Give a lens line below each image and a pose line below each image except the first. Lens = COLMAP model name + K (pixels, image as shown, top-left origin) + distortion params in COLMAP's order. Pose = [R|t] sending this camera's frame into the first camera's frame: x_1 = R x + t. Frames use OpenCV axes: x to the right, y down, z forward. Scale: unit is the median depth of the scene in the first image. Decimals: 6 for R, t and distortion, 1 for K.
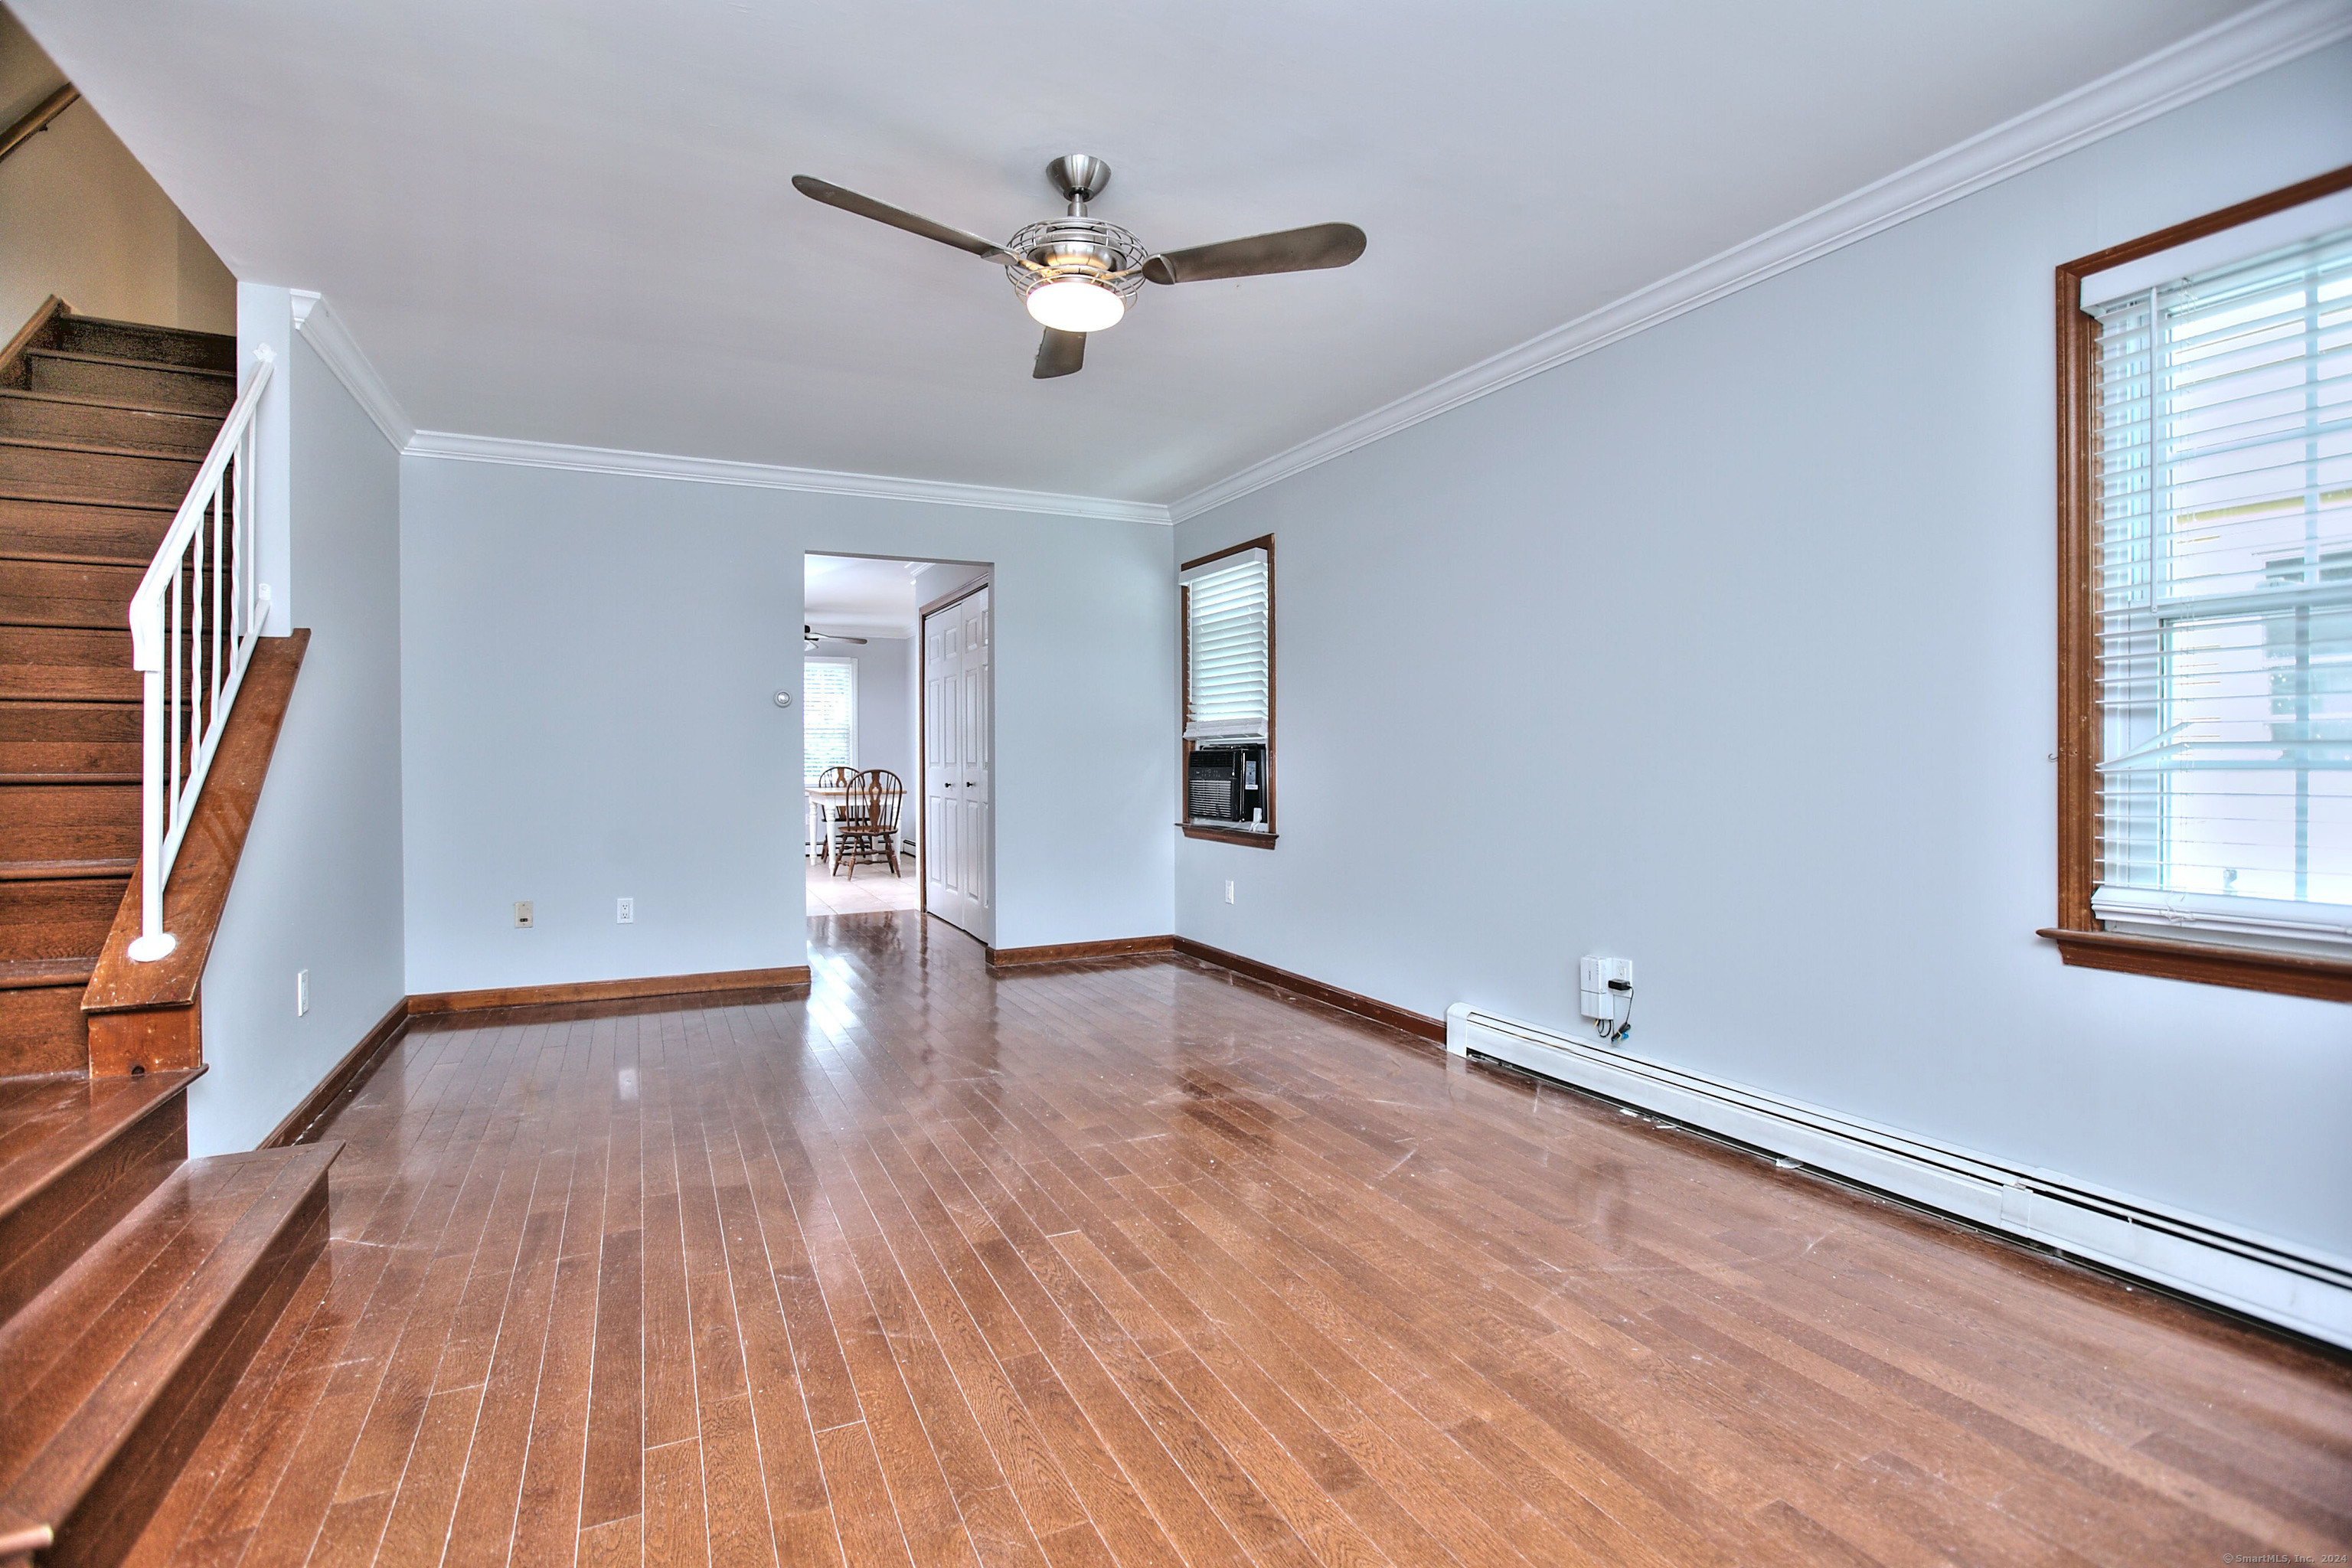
lens RADIAL K [[1081.8, 0, 1181.3], [0, 1081.8, 764.3], [0, 0, 1]] dist [-0.010586, 0.001298]
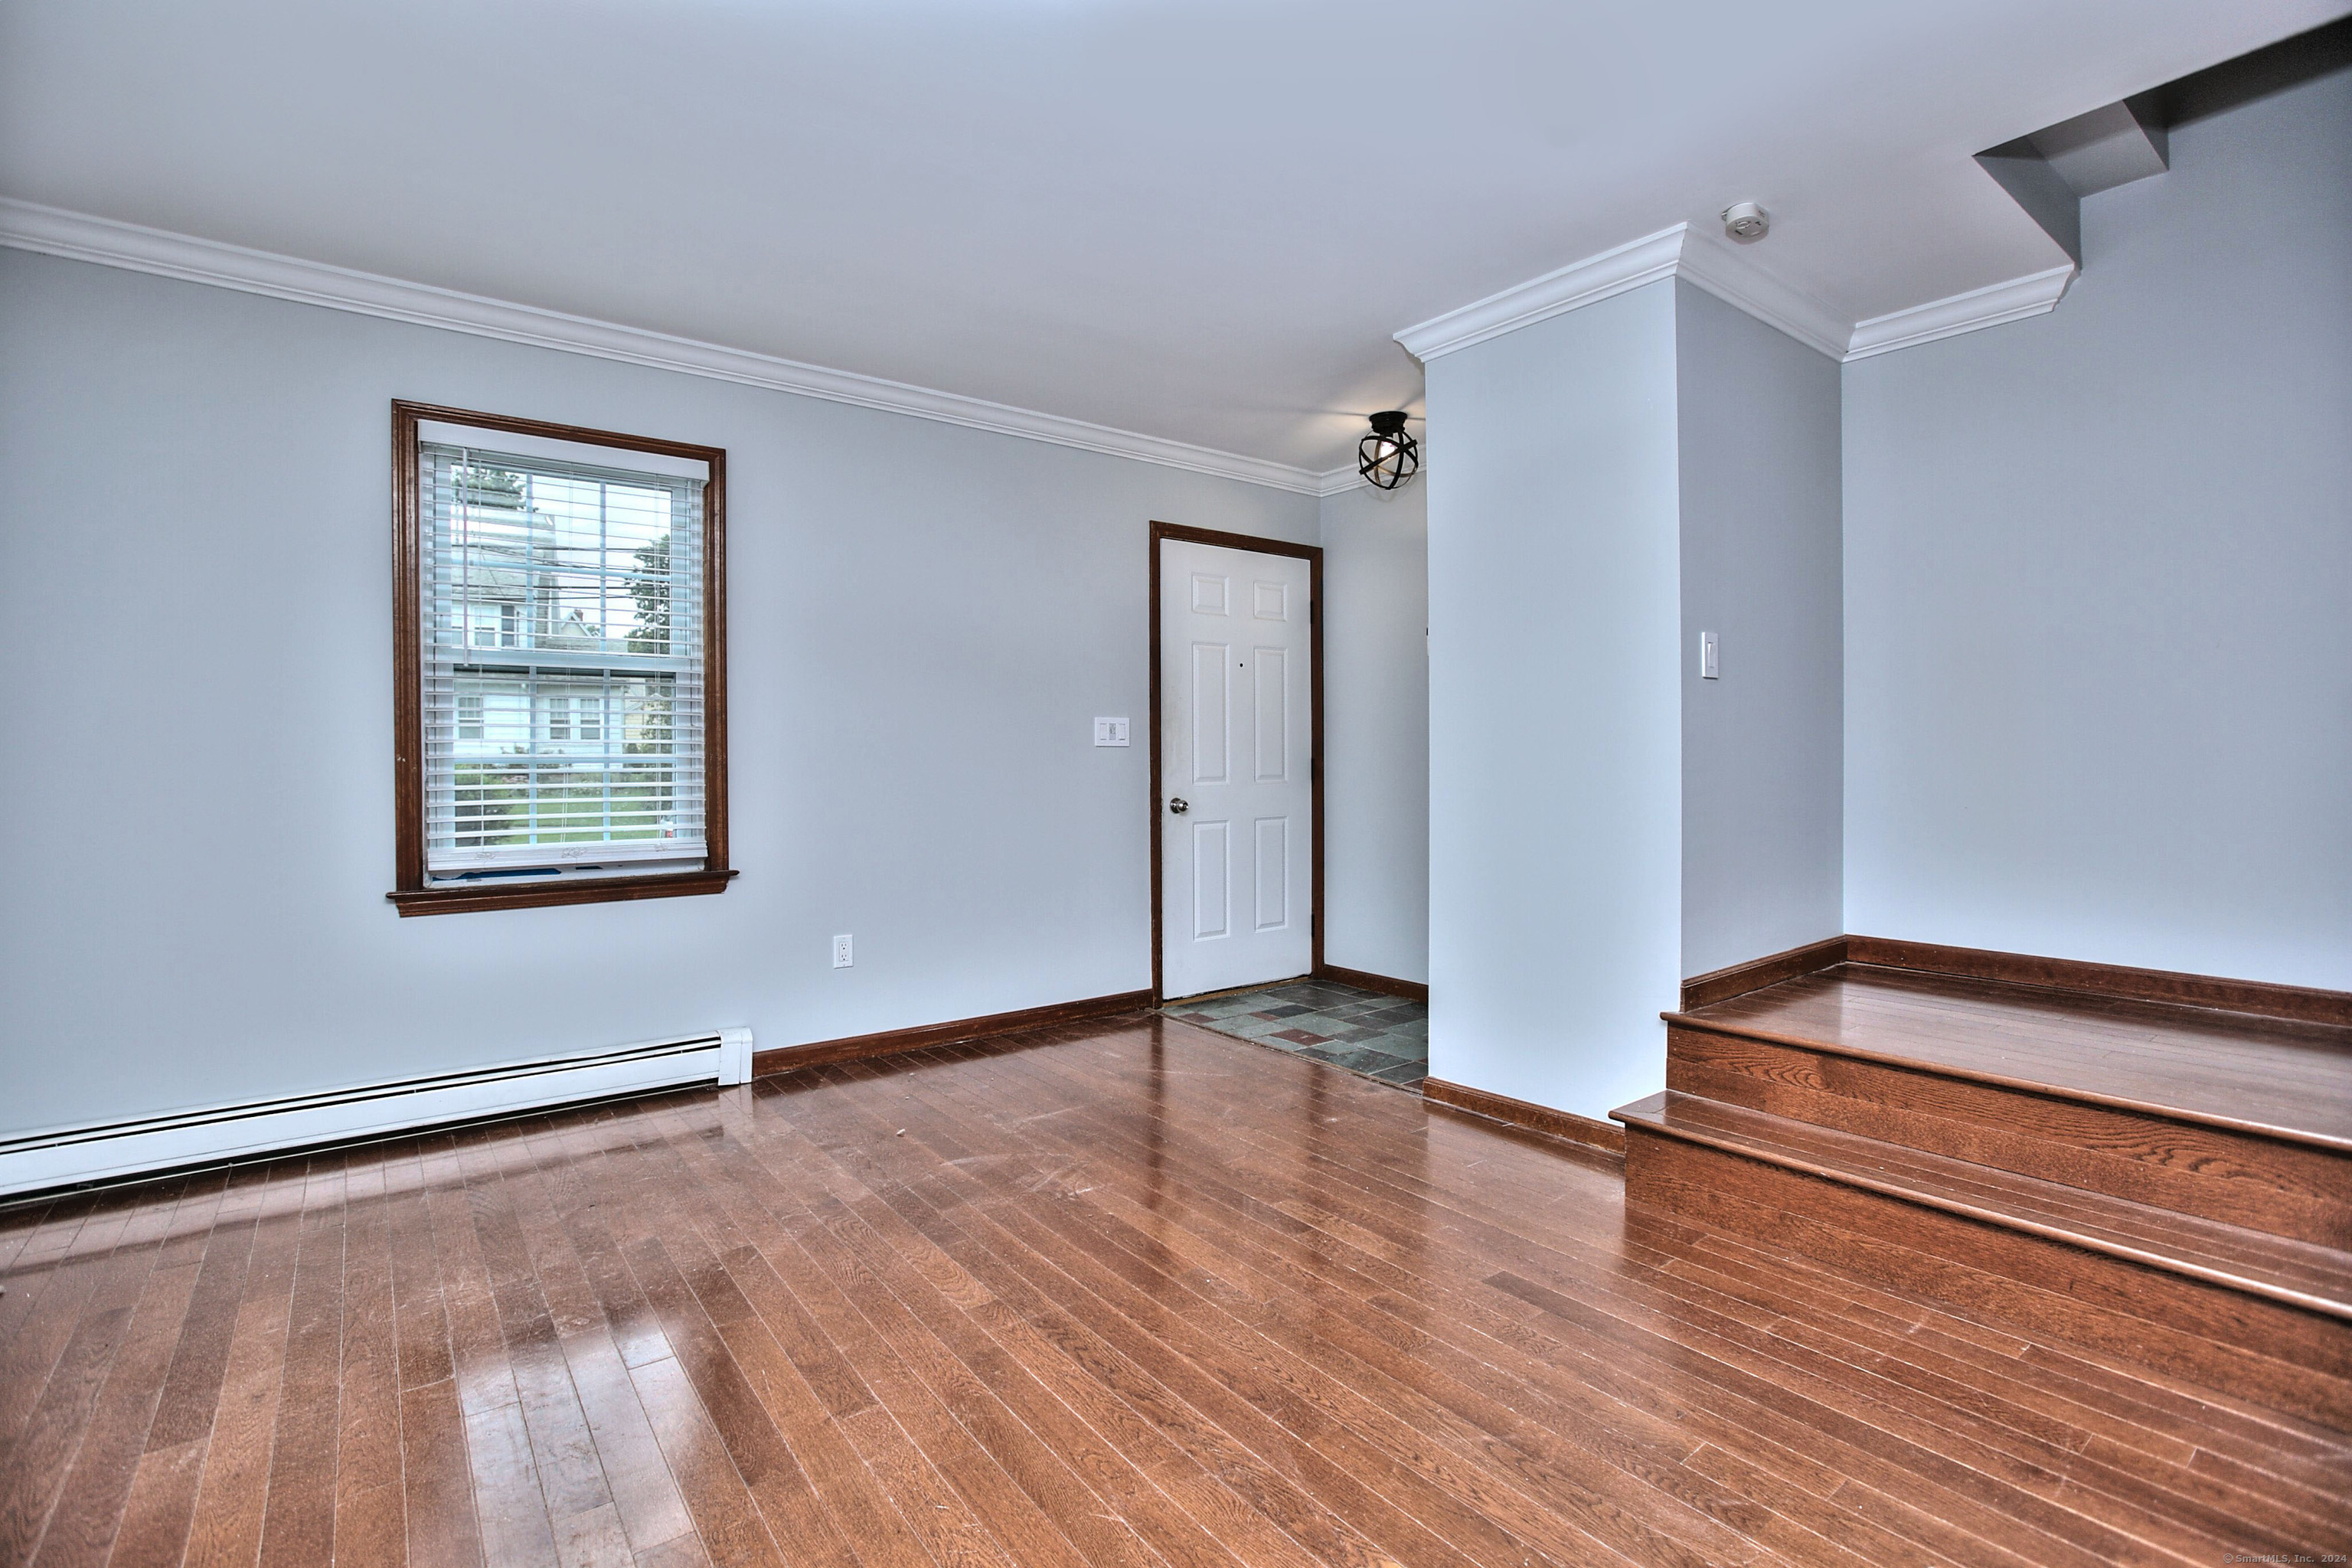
lens RADIAL K [[1081.8, 0, 1163.4], [0, 1081.8, 767.5], [0, 0, 1]] dist [-0.010586, 0.001298]
pose [[-0.983678, 0.010603, -0.179623, 0.133579], [0.008458, 0.999884, 0.012704, -0.013580], [0.179736, 0.010977, -0.983654, 1.821393]]
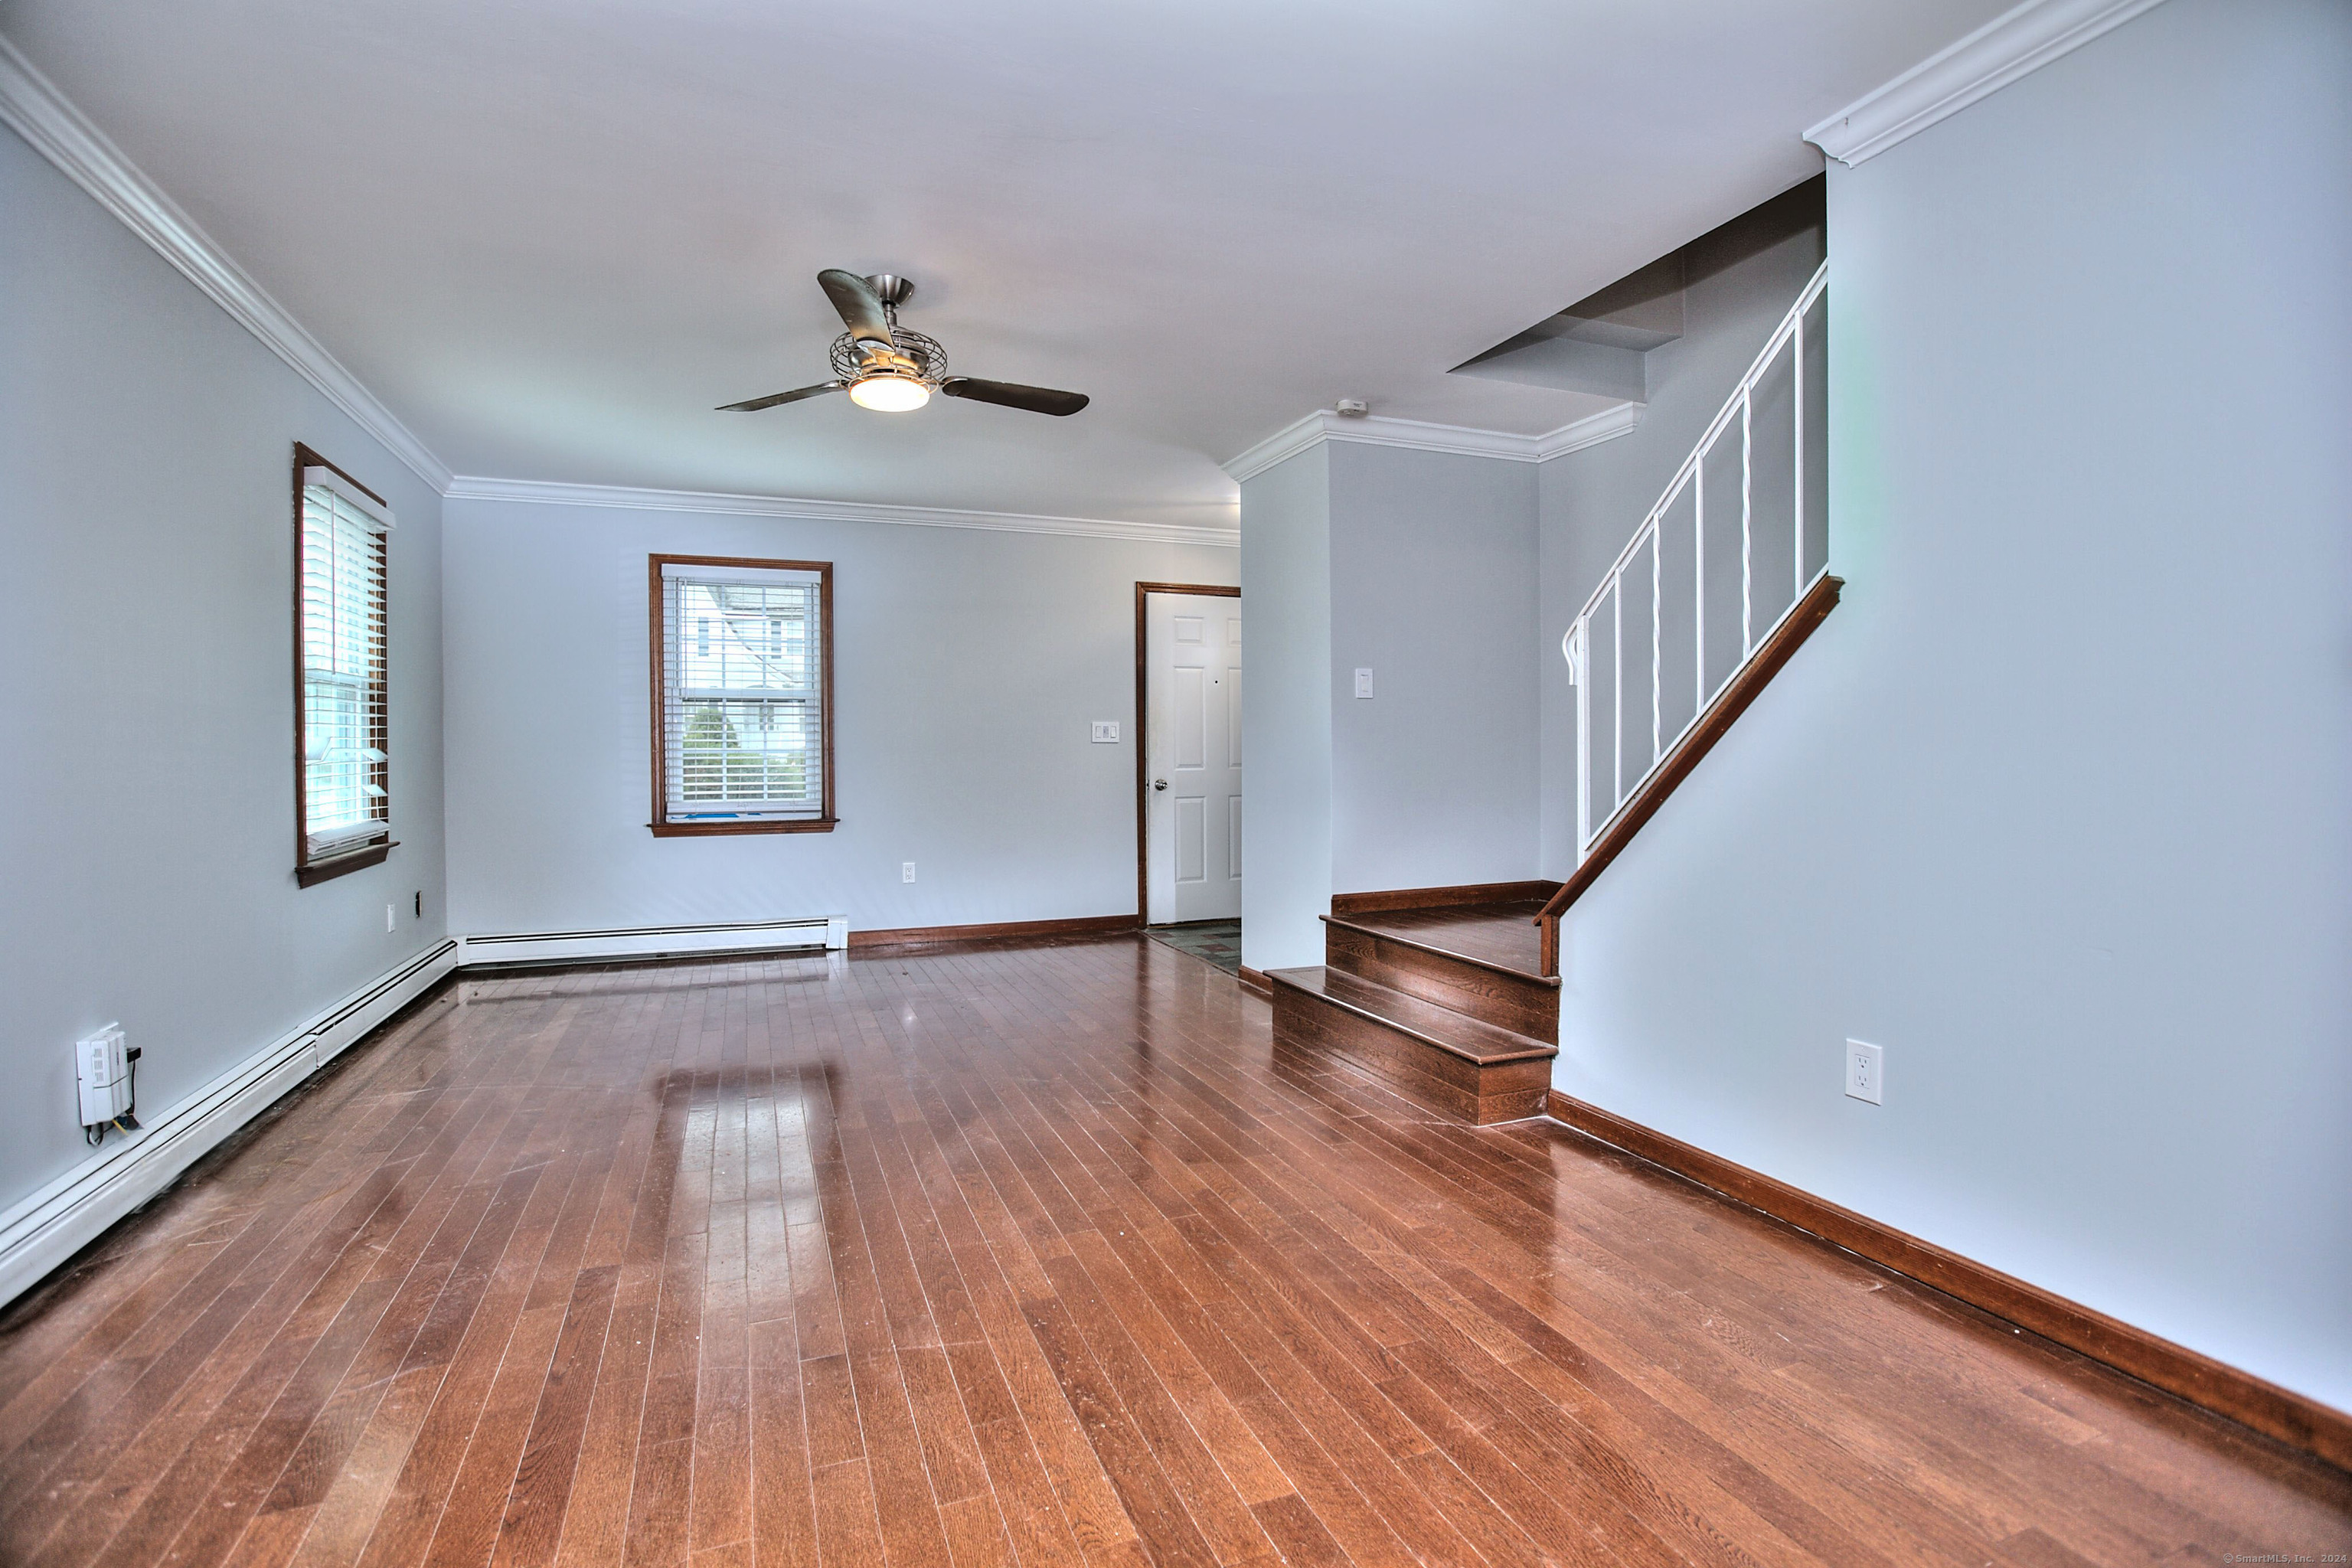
lens RADIAL K [[1081.8, 0, 1161.2], [0, 1081.8, 766.2], [0, 0, 1]] dist [-0.010586, 0.001298]
pose [[-0.994757, 0.005964, 0.102092, -0.666316], [0.007648, 0.999841, 0.016112, -0.009264], [-0.101980, 0.016808, -0.994644, 2.769018]]
